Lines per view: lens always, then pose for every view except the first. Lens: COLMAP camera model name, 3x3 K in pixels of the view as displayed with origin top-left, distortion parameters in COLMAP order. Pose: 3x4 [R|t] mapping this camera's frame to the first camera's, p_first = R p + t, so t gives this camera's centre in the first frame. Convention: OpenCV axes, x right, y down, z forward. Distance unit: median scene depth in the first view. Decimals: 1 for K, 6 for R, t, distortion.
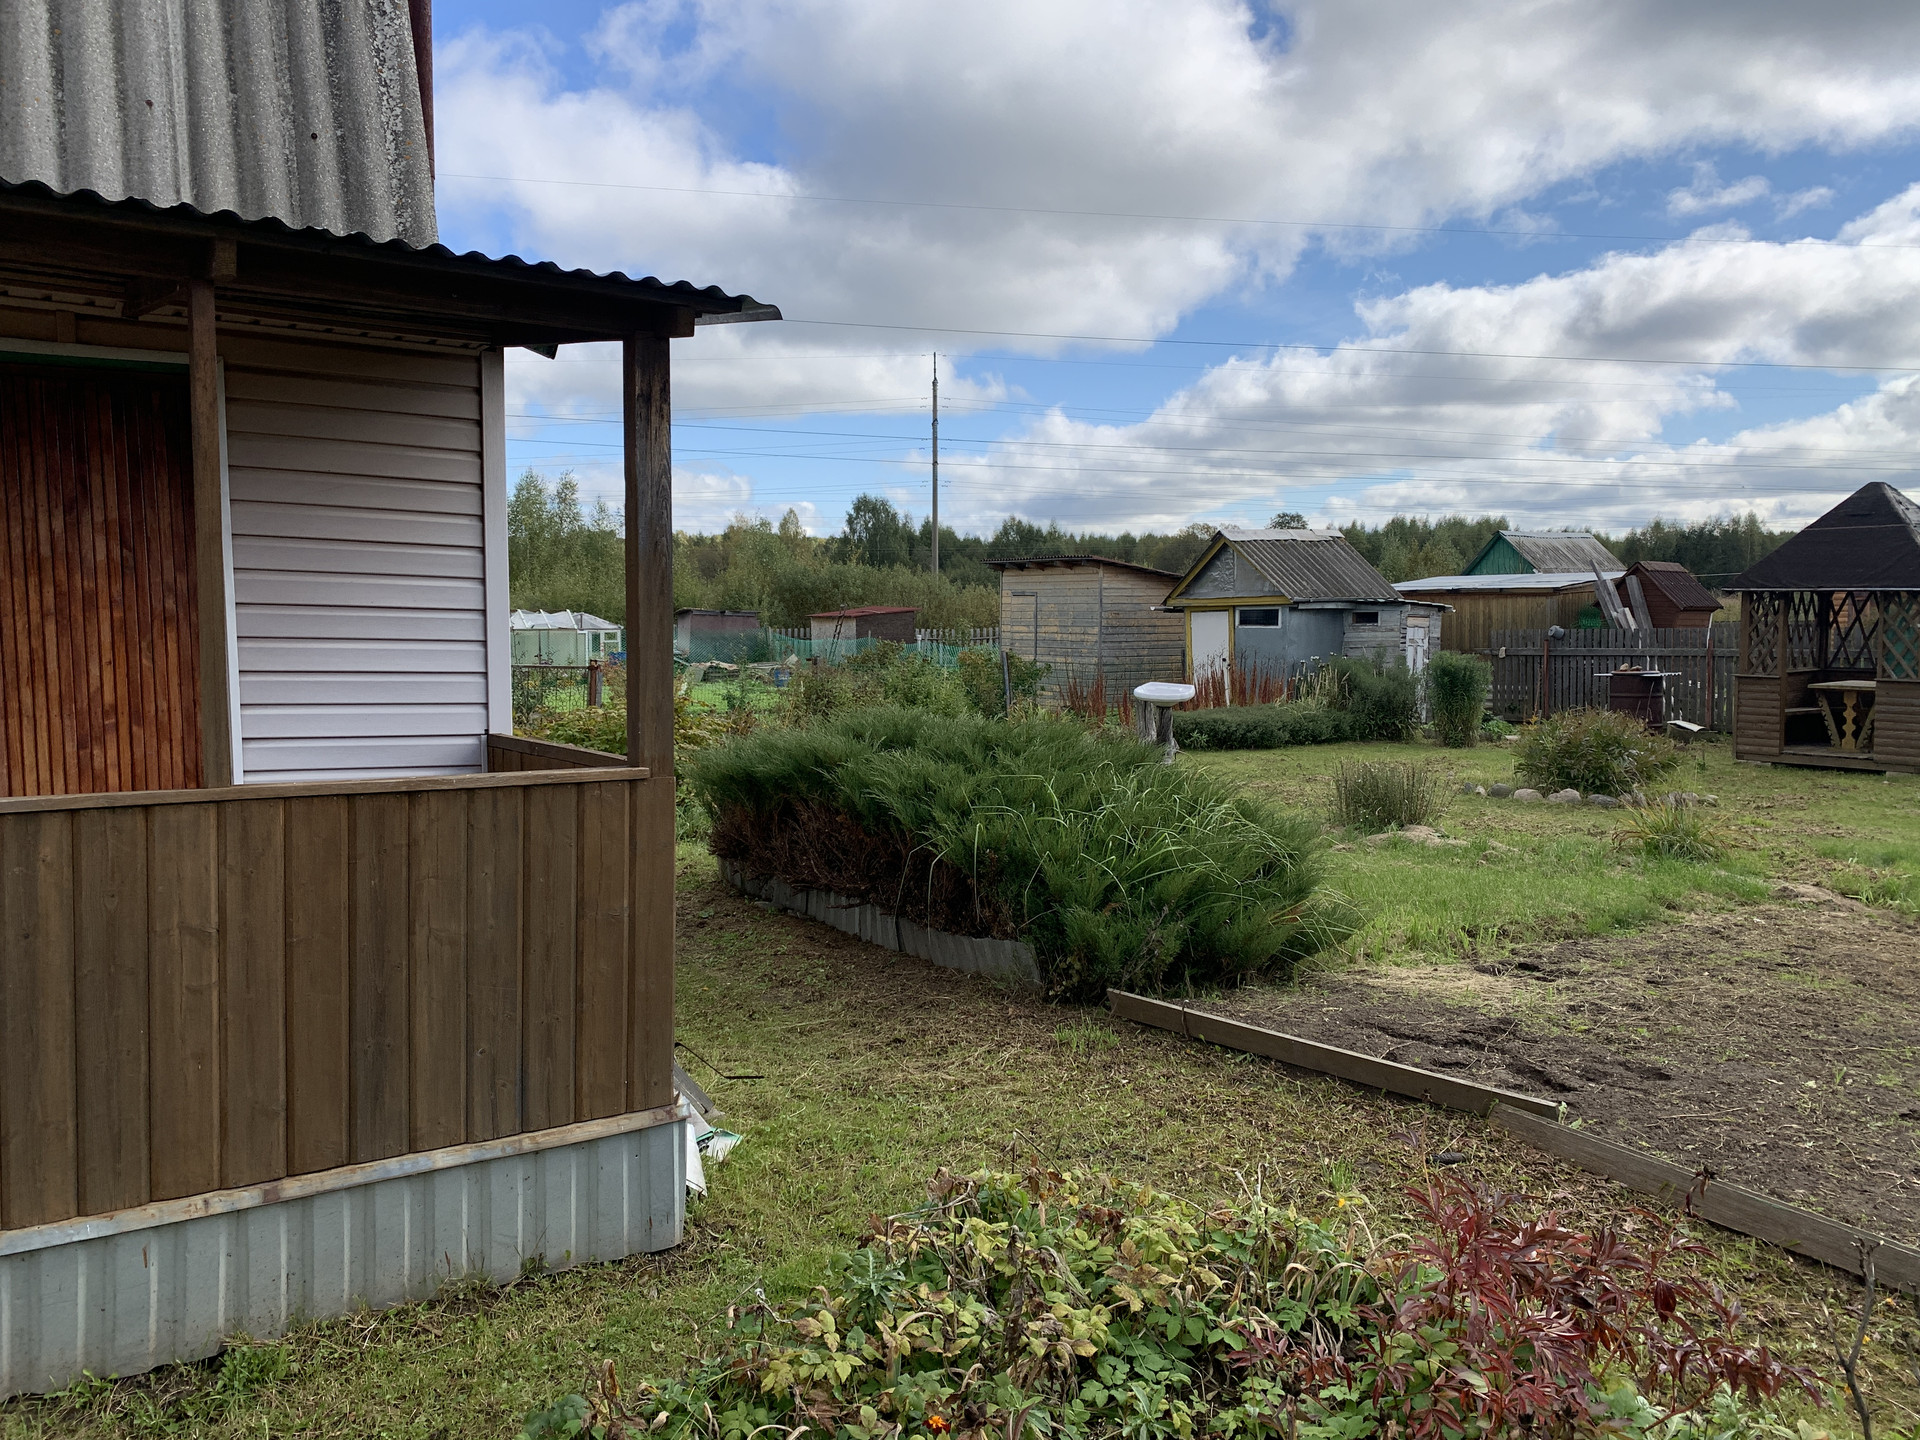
lens RADIAL K [[1453.1, 0, 967.5], [0, 1453.1, 730.0], [0, 0, 1]] dist [0.009018, 0.007058]
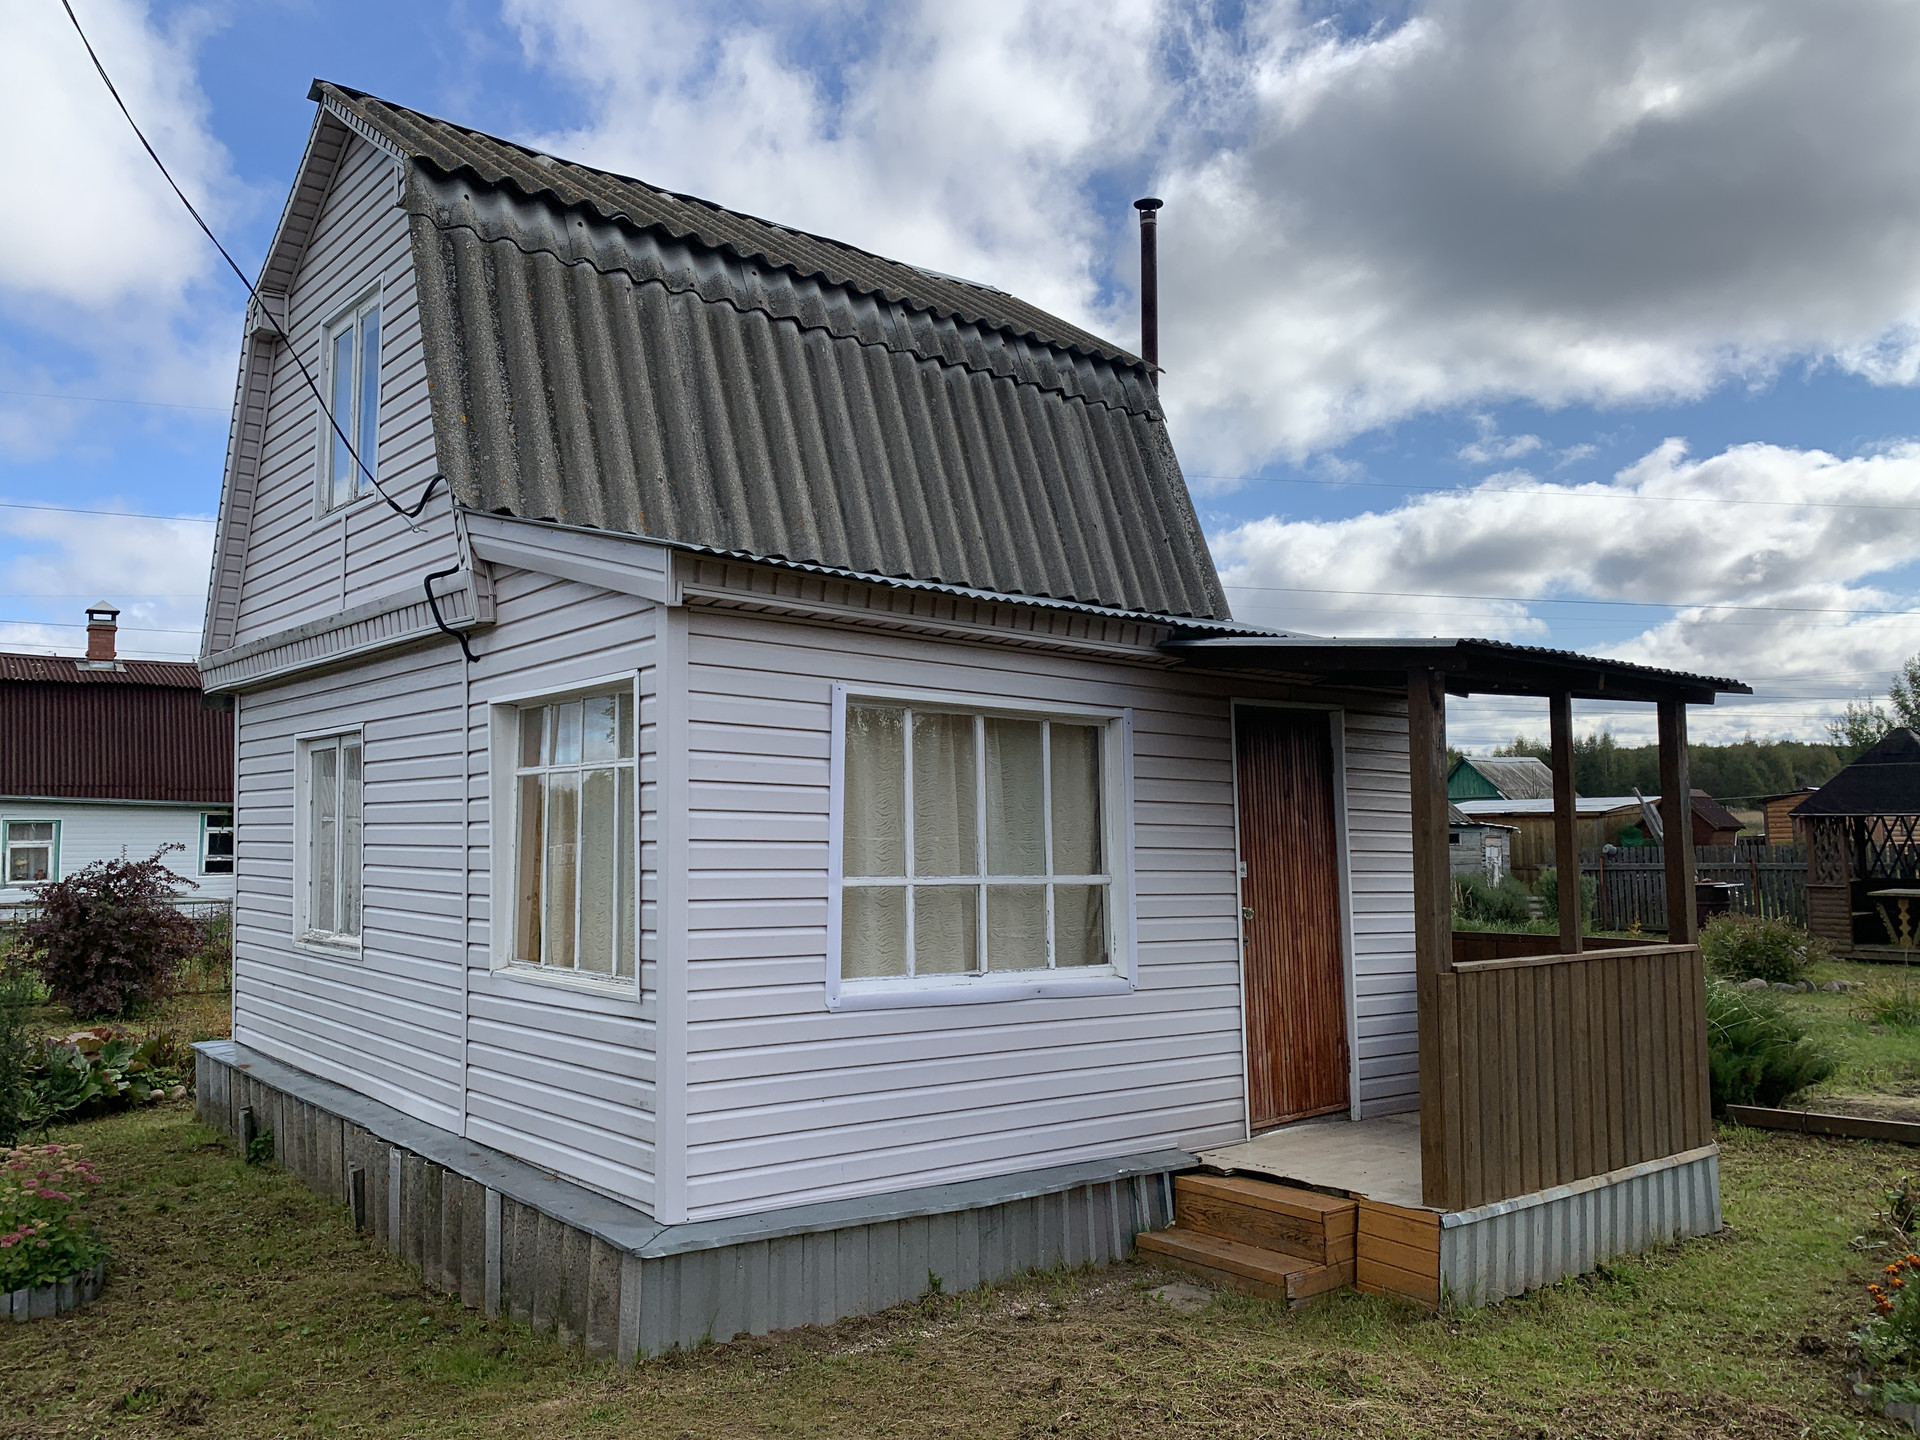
lens RADIAL K [[1441.1, 0, 936.5], [0, 1441.1, 679.3], [0, 0, 1]] dist [0.013422, -0.026004]
pose [[0.997462, -0.000528, 0.071202, -0.263883], [0.013599, 0.982977, -0.183224, 0.003501], [-0.069894, 0.183727, 0.980489, -0.146006]]
